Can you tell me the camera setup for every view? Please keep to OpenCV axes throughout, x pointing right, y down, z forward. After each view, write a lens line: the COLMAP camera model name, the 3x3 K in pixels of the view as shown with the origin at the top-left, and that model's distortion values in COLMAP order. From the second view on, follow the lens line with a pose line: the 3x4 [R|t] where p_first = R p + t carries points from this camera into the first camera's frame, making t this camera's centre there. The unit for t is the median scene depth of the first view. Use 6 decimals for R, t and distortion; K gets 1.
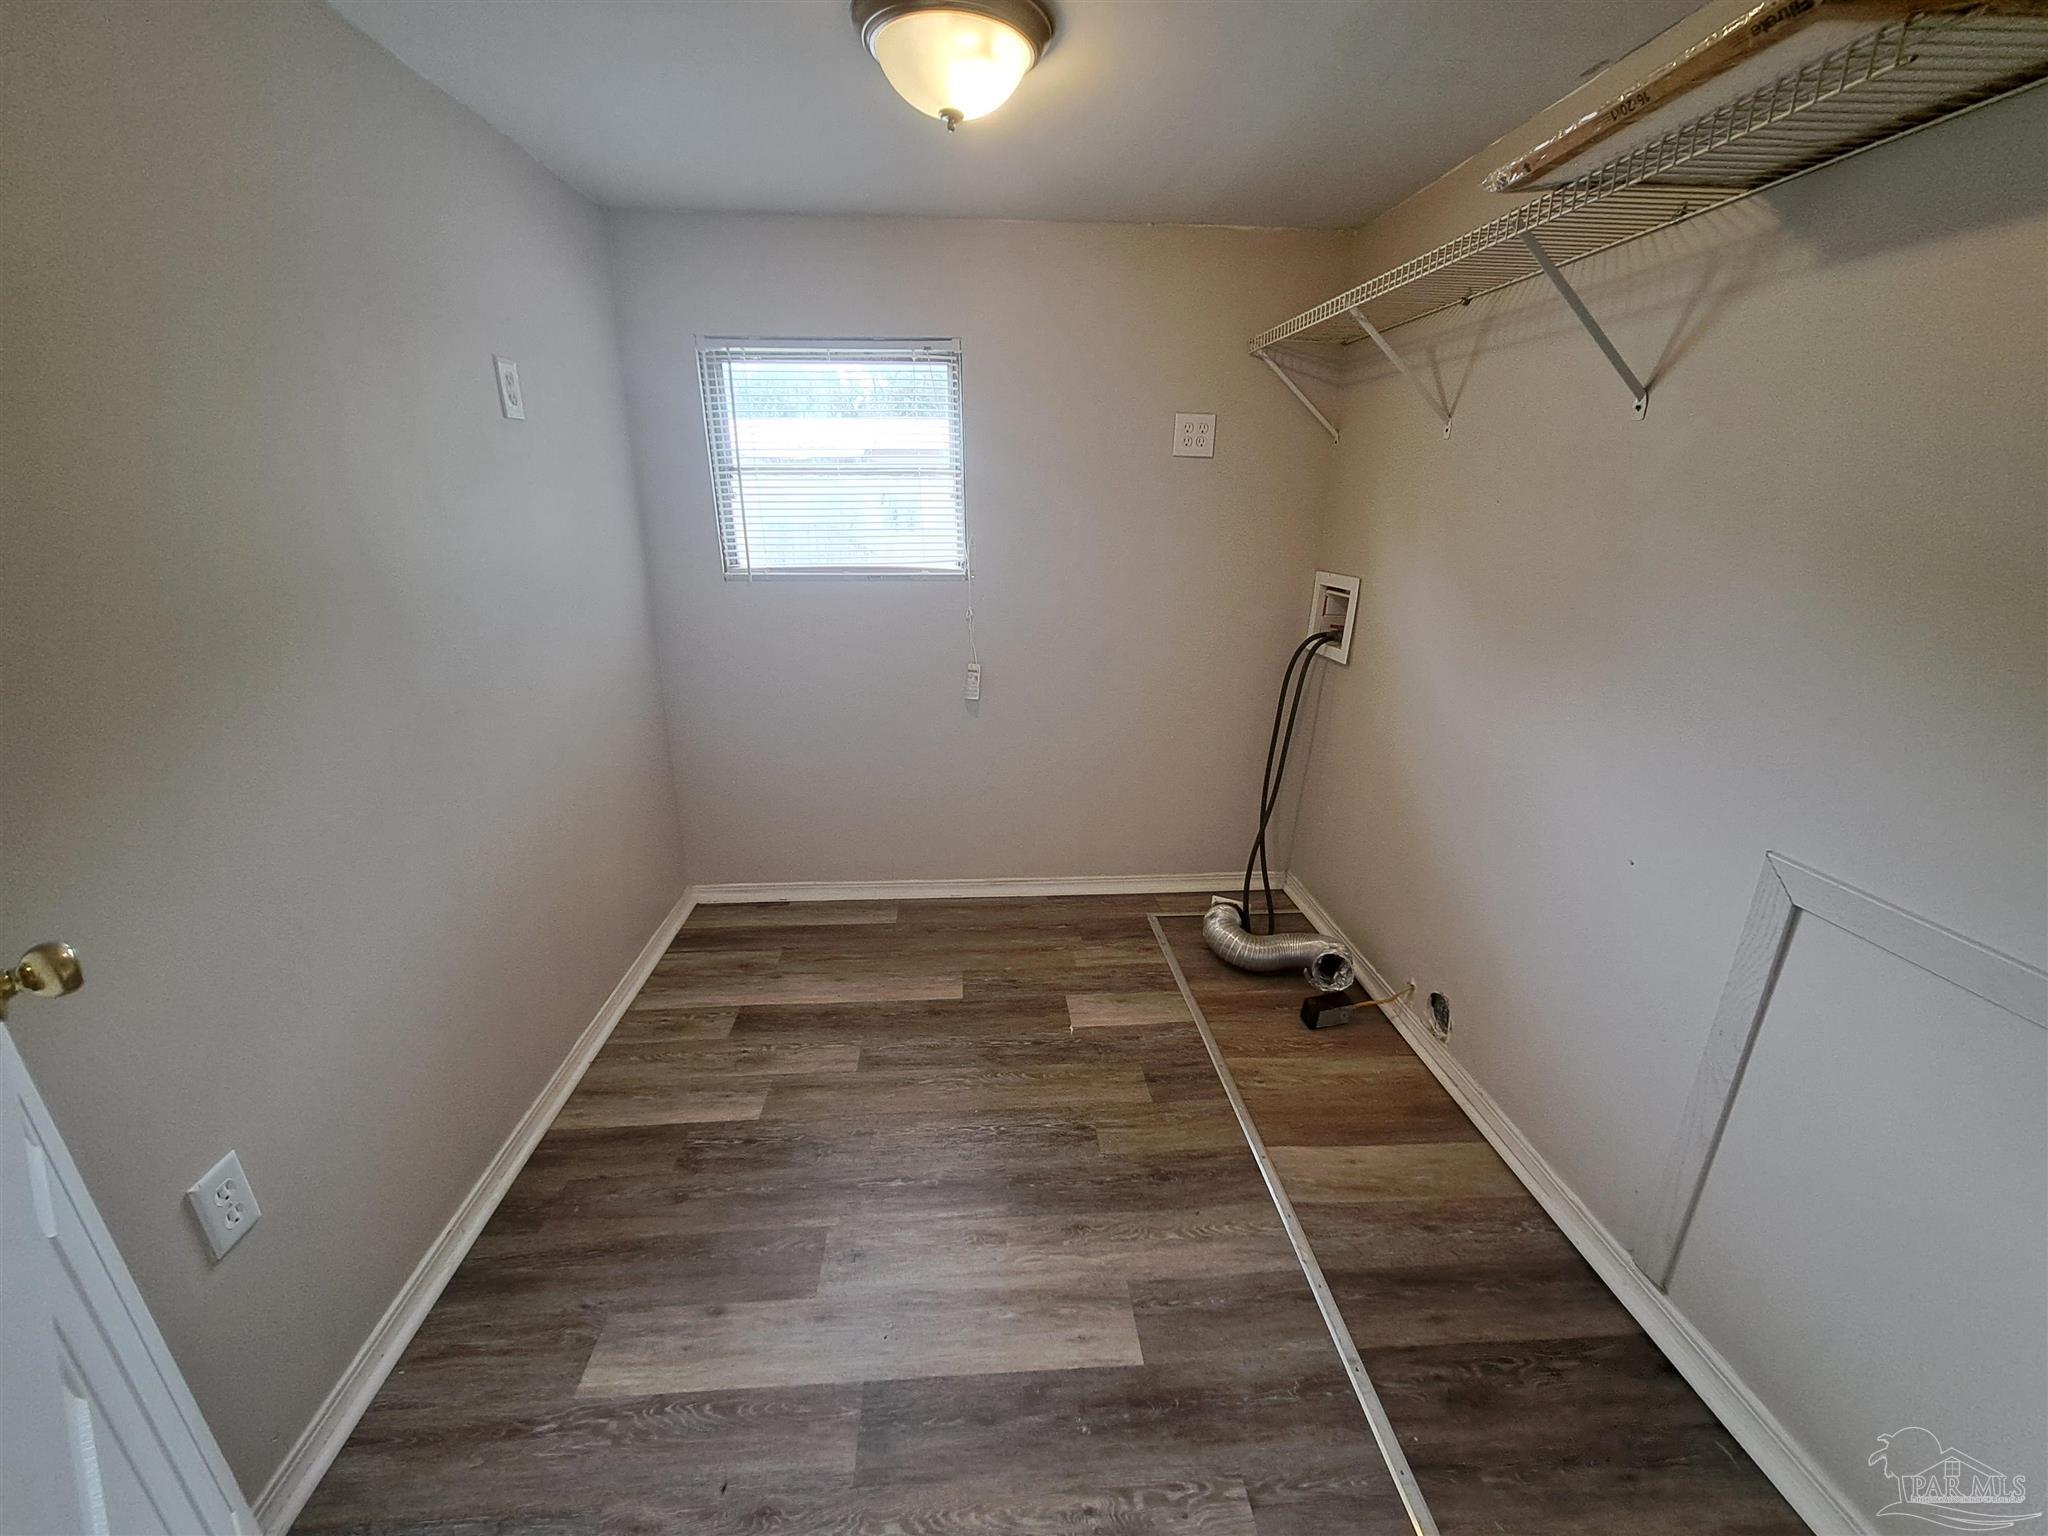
lens RADIAL K [[815.3, 0, 1024.0], [0, 815.3, 768.0], [0, 0, 1]] dist [-0.009397, -0.000090]
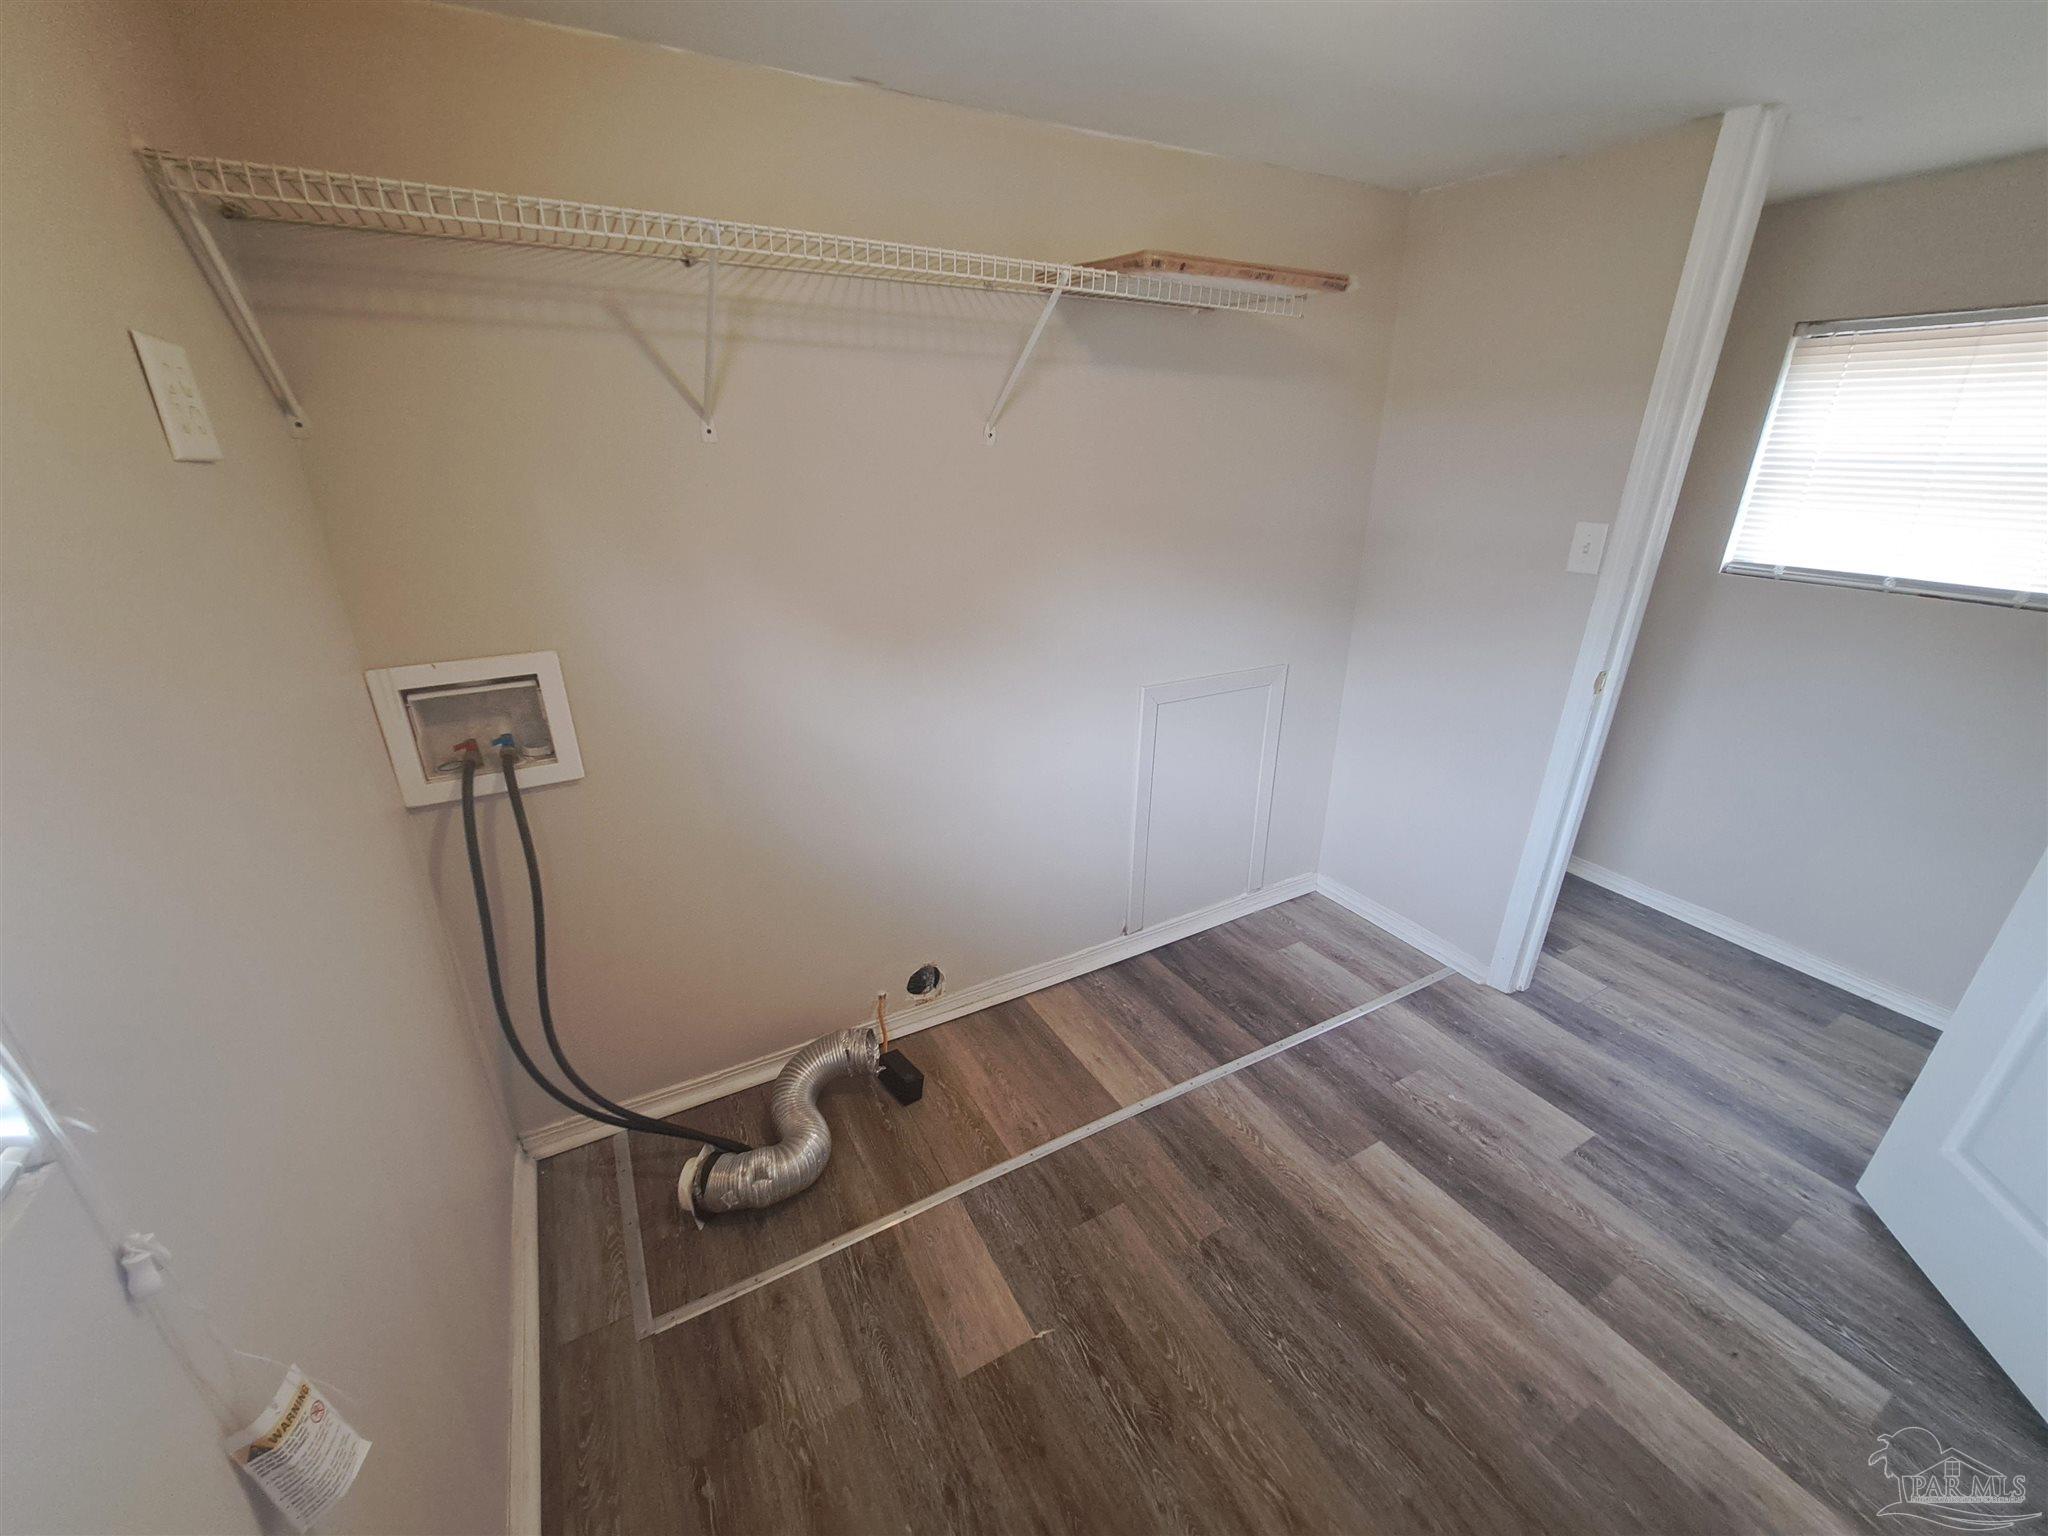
lens RADIAL K [[815.3, 0, 1024.0], [0, 815.3, 768.0], [0, 0, 1]] dist [-0.009397, -0.000090]
pose [[-0.412816, -0.348808, 0.841377, -0.433467], [0.282808, 0.829017, 0.482442, -0.510034], [-0.865796, 0.437108, -0.243586, 1.244343]]
